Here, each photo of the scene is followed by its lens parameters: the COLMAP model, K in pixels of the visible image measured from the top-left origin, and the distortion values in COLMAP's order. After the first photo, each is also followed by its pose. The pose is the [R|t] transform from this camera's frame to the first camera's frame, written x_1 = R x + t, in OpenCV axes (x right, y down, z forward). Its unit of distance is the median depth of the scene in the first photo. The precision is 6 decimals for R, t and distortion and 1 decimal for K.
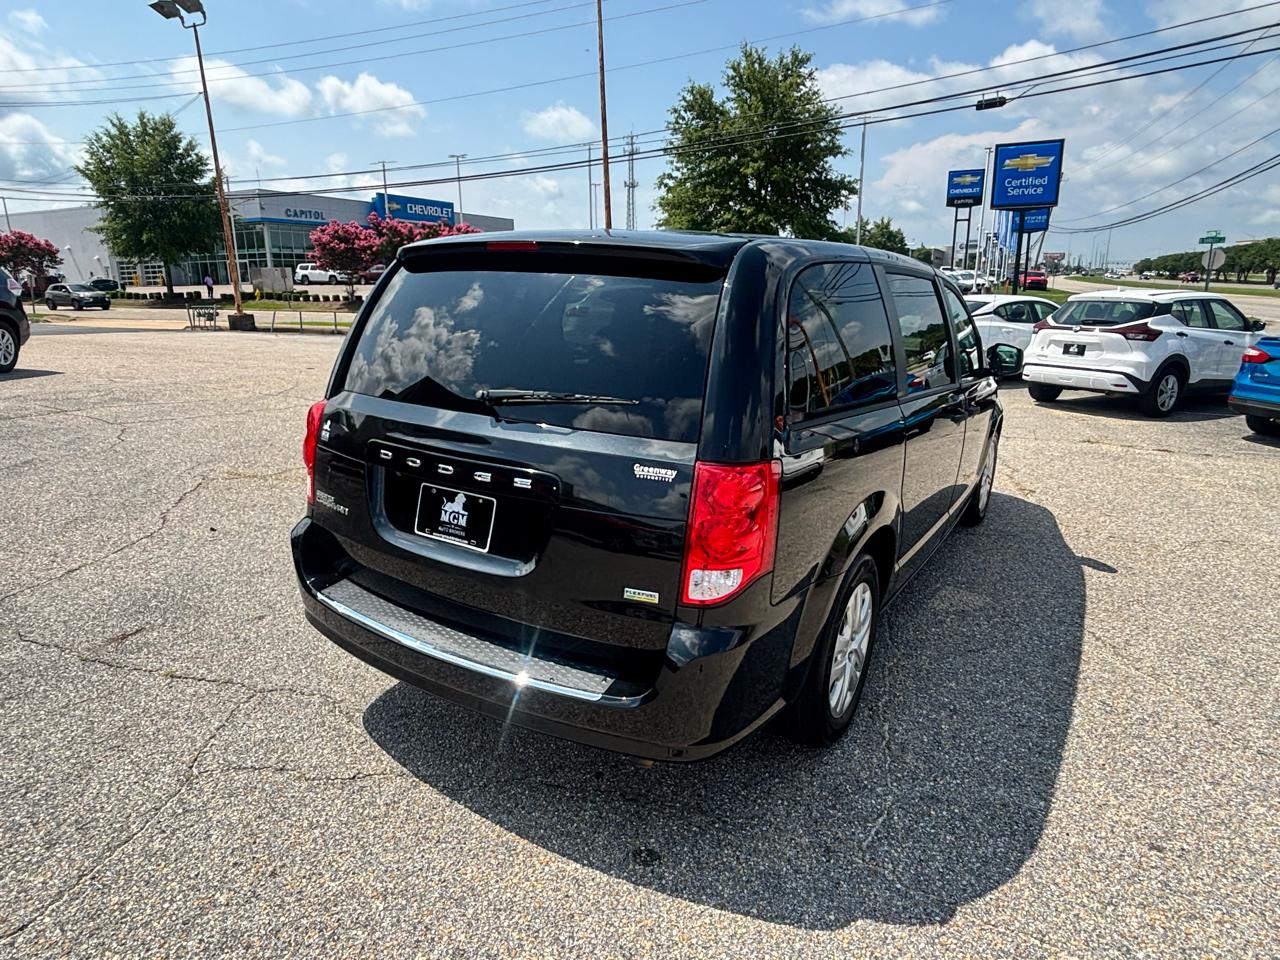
lens RADIAL K [[769.8, 0, 634.6], [0, 769.8, 478.5], [0, 0, 1]] dist [-0.010844, 0.004507]
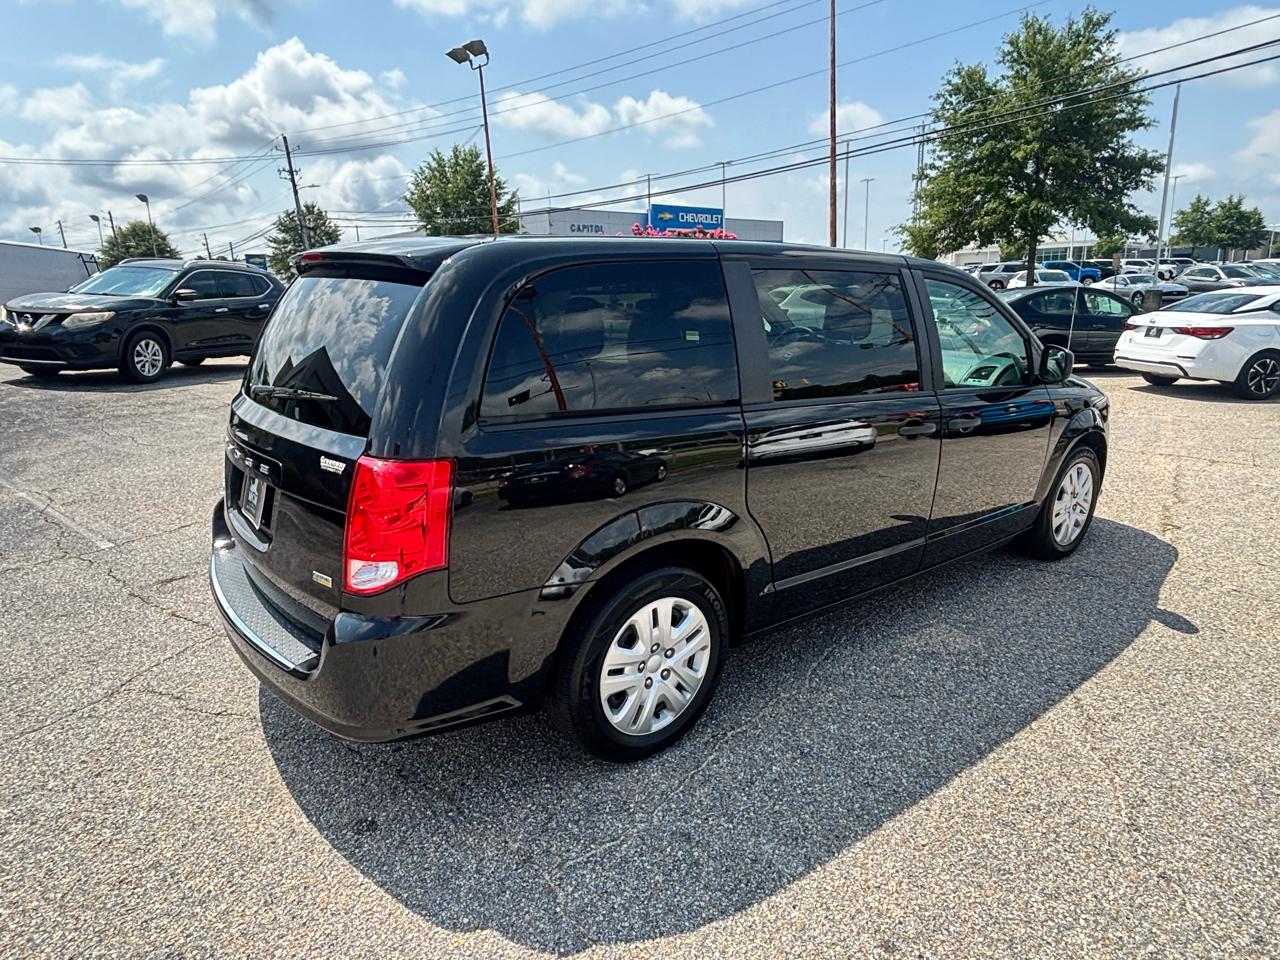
lens RADIAL K [[769.8, 0, 635.2], [0, 769.8, 479.3], [0, 0, 1]] dist [-0.010844, 0.004507]
pose [[0.940439, 0.057769, -0.335019, 0.044752], [-0.058680, 0.998249, 0.007413, -0.001158], [0.334860, 0.012687, 0.942182, 0.007464]]
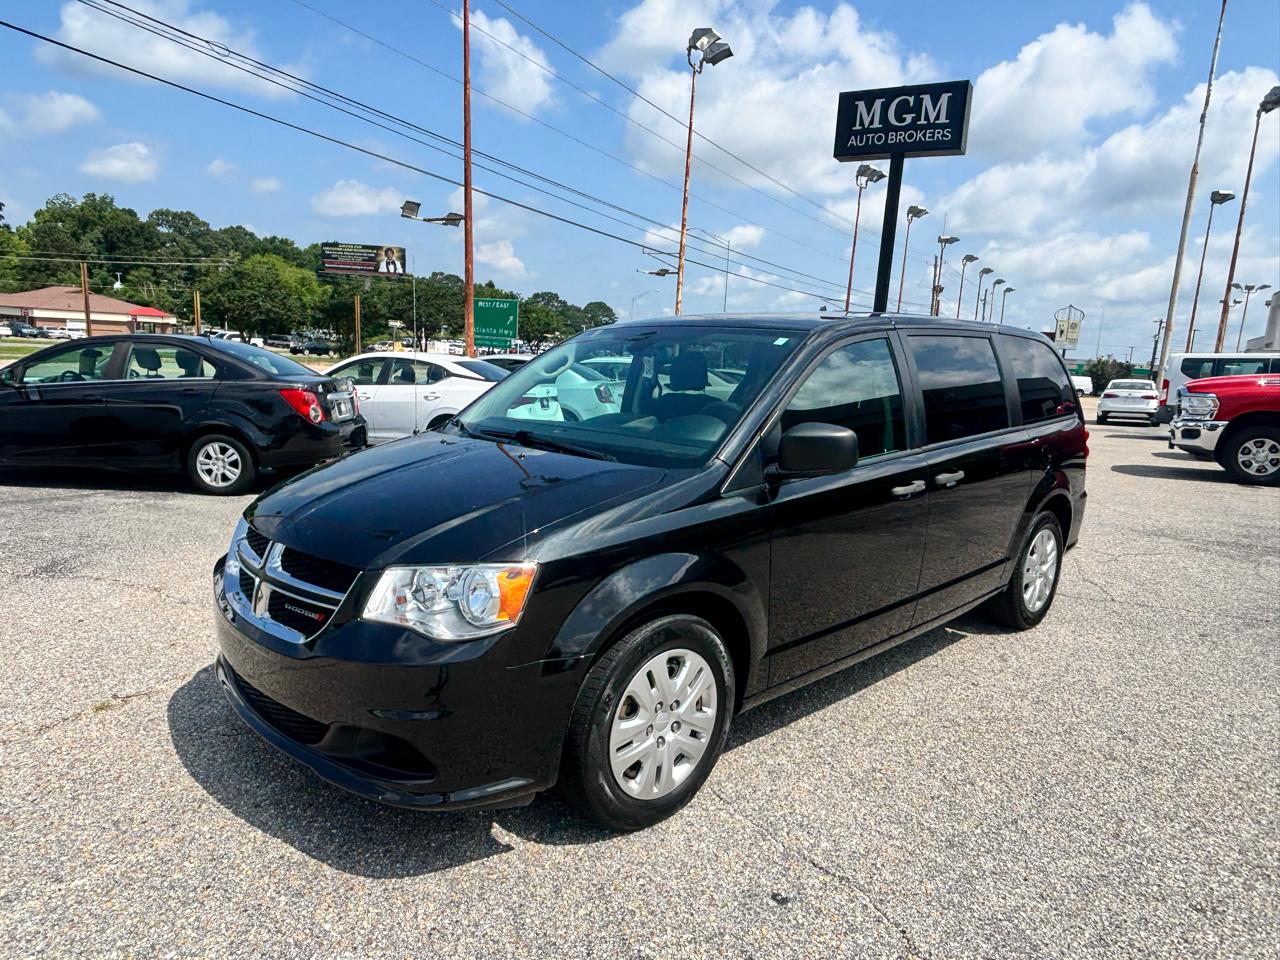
lens RADIAL K [[820.3, 0, 634.3], [0, 820.3, 487.0], [0, 0, 1]] dist [0.011473, -0.019279]
pose [[-0.966540, -0.097133, 0.237416, 0.011211], [0.005710, 0.917159, 0.398480, -0.059994], [-0.256454, 0.386503, -0.885916, 0.243911]]
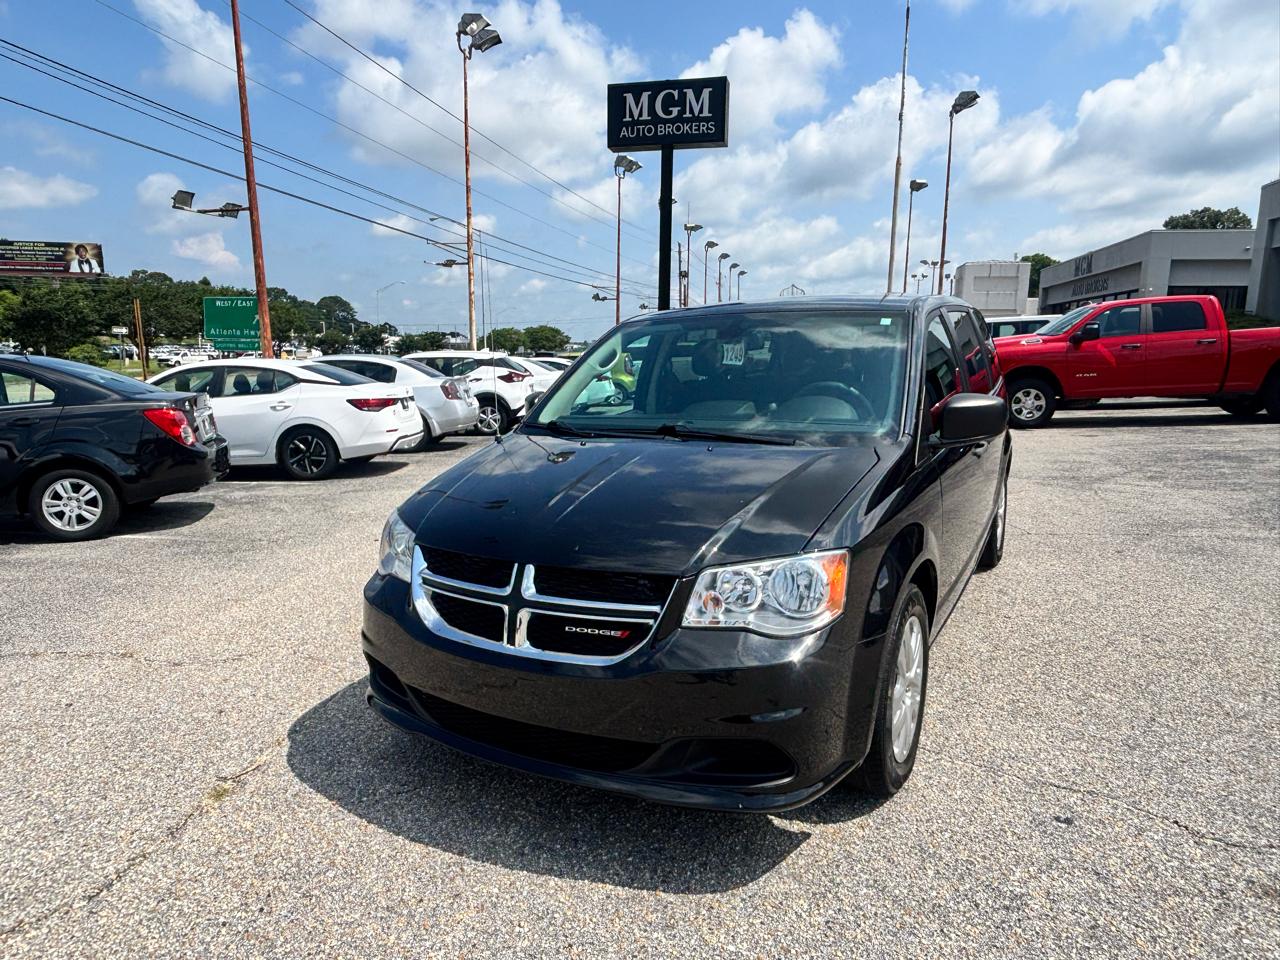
lens RADIAL K [[820.3, 0, 634.2], [0, 820.3, 481.3], [0, 0, 1]] dist [0.011473, -0.019279]
pose [[-0.998781, 0.003740, -0.049210, 0.055498], [-0.016388, 0.915408, 0.402194, -0.059813], [0.046552, 0.402510, -0.914231, 0.248343]]
